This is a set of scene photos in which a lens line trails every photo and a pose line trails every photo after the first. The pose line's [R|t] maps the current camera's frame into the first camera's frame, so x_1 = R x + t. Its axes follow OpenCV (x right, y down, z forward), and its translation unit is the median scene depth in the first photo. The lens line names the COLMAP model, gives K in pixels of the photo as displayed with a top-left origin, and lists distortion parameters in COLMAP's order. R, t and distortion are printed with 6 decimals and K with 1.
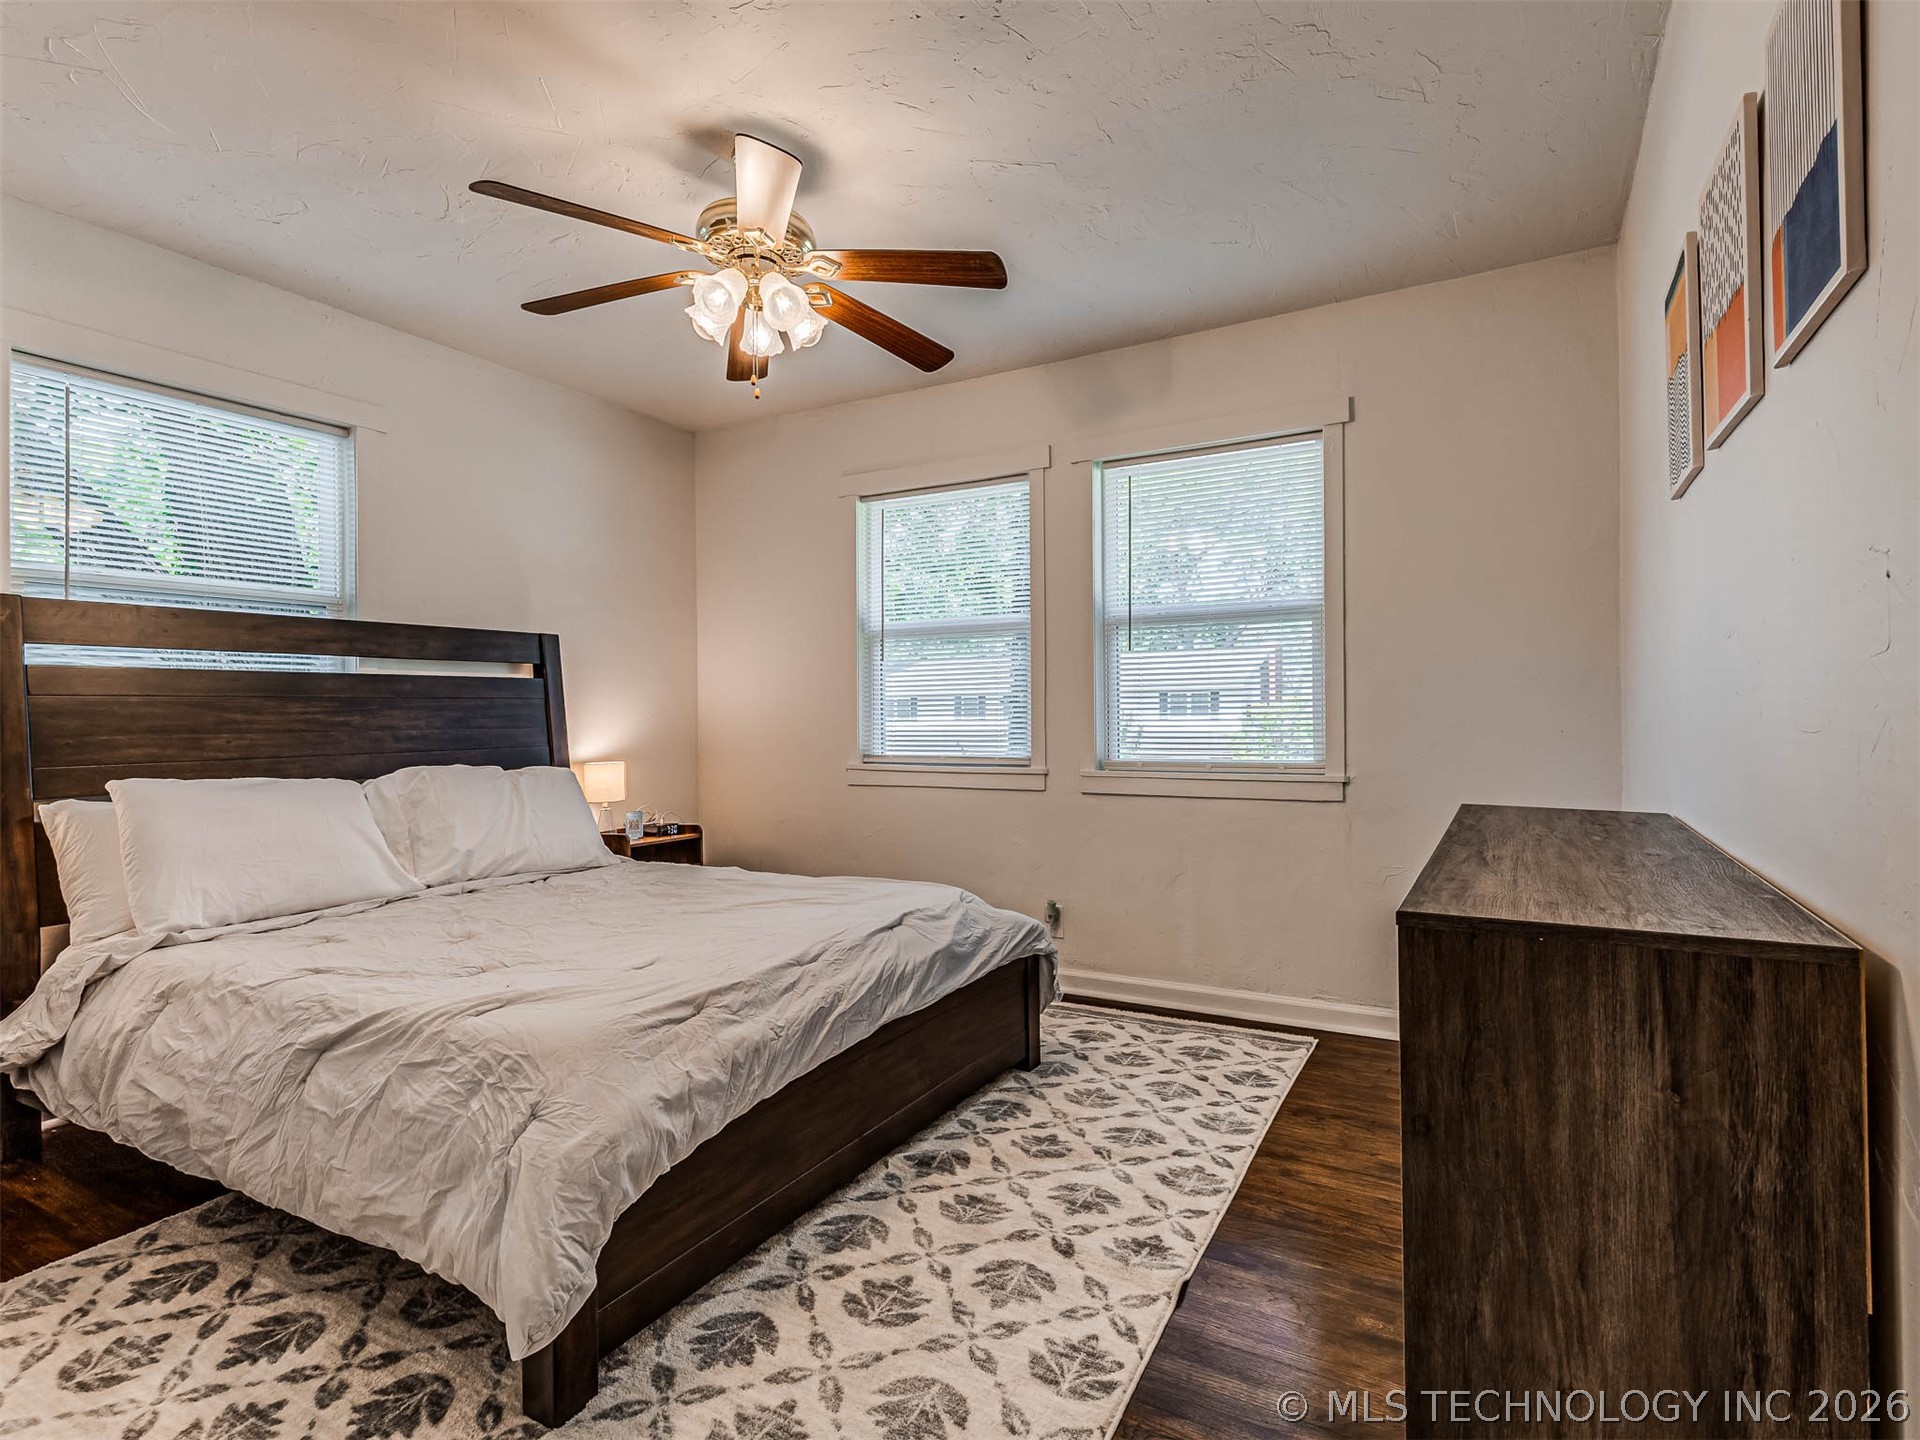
lens RADIAL K [[817.4, 0, 960.0], [0, 817.4, 720.0], [0, 0, 1]] dist [0.001002, -0.000024]
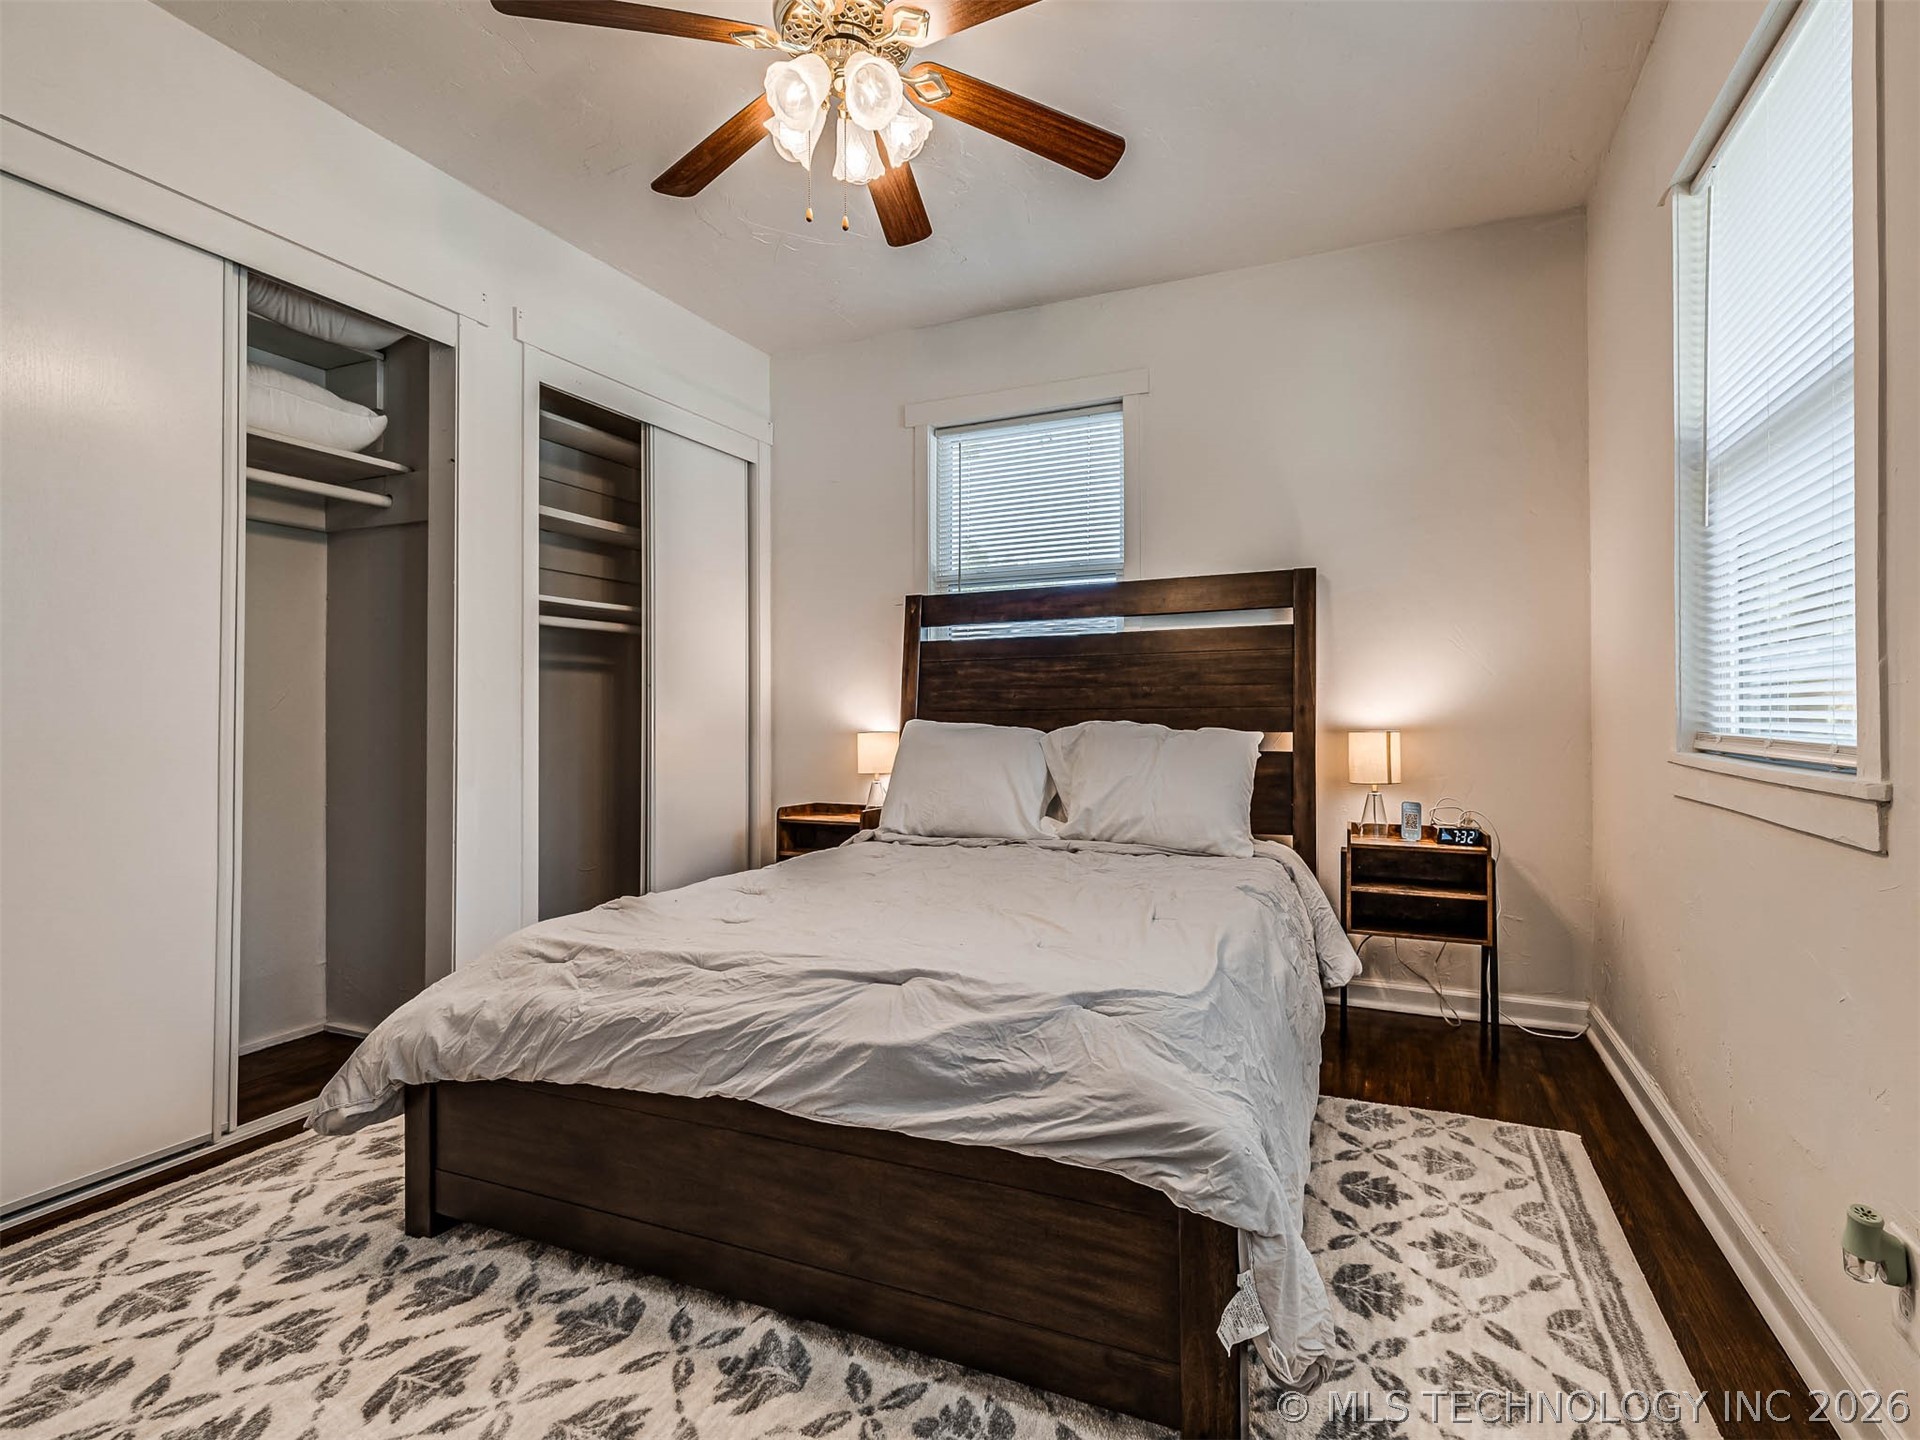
lens RADIAL K [[956.0, 0, 1077.3], [0, 956.0, 709.6], [0, 0, 1]] dist [0.002194, -0.000851]
pose [[0.198930, 0.007846, -0.979982, 0.521355], [0.001863, 0.999963, 0.008384, 0.035717], [0.980012, -0.003494, 0.198908, 0.808407]]
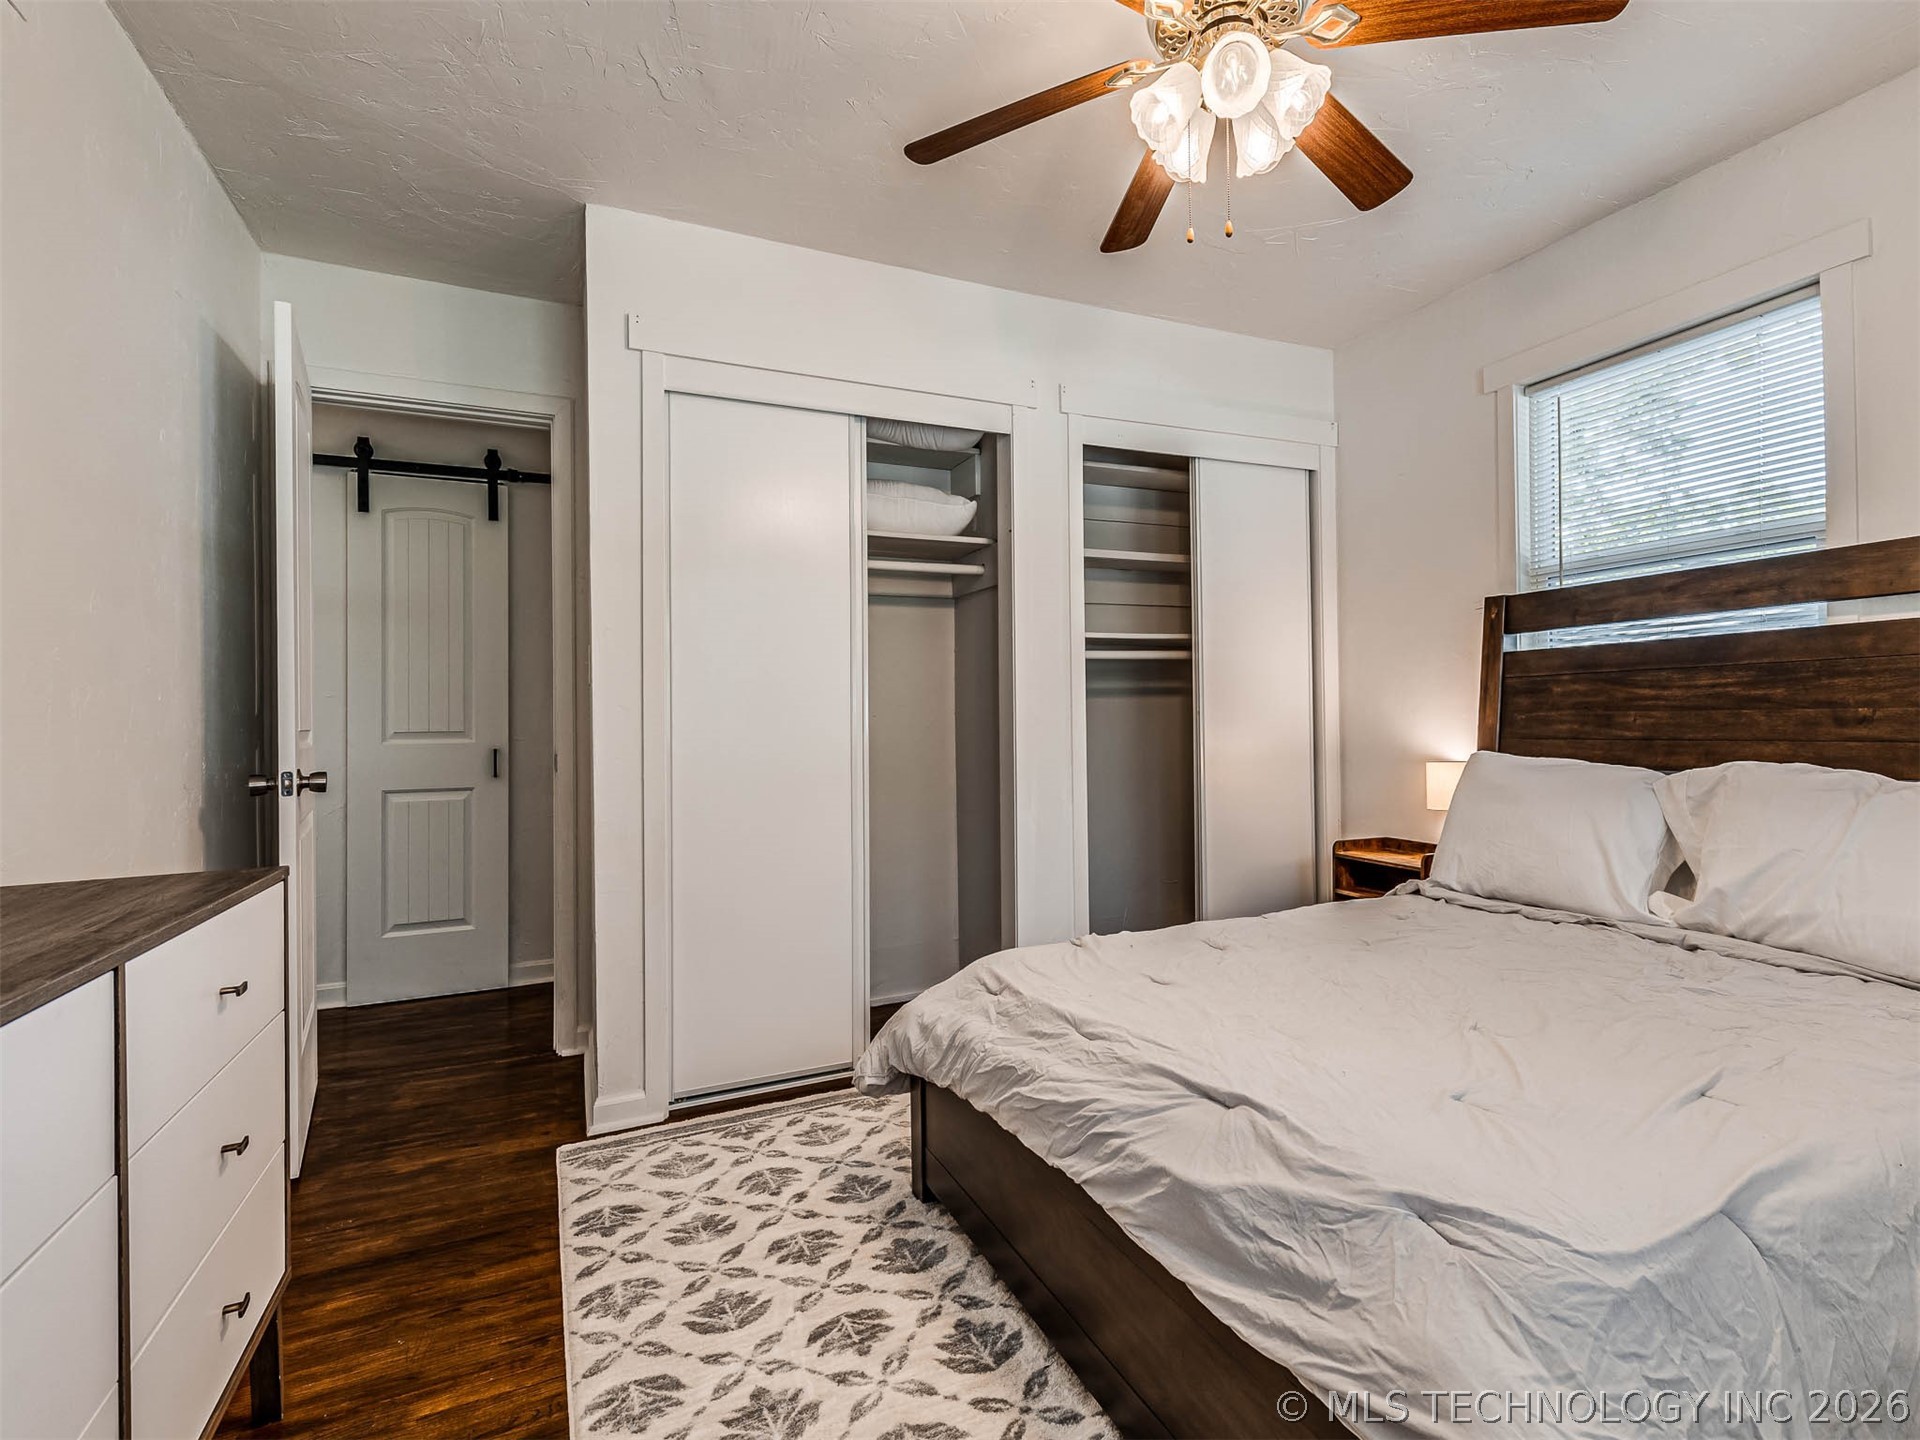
lens RADIAL K [[973.9, 0, 960.7], [0, 973.9, 707.8], [0, 0, 1]] dist [0.010964, -0.006761]
pose [[-0.560377, 0.014568, -0.828109, 0.432603], [0.022585, 0.999742, 0.002304, -0.006264], [0.827930, -0.017411, -0.560562, 0.989241]]
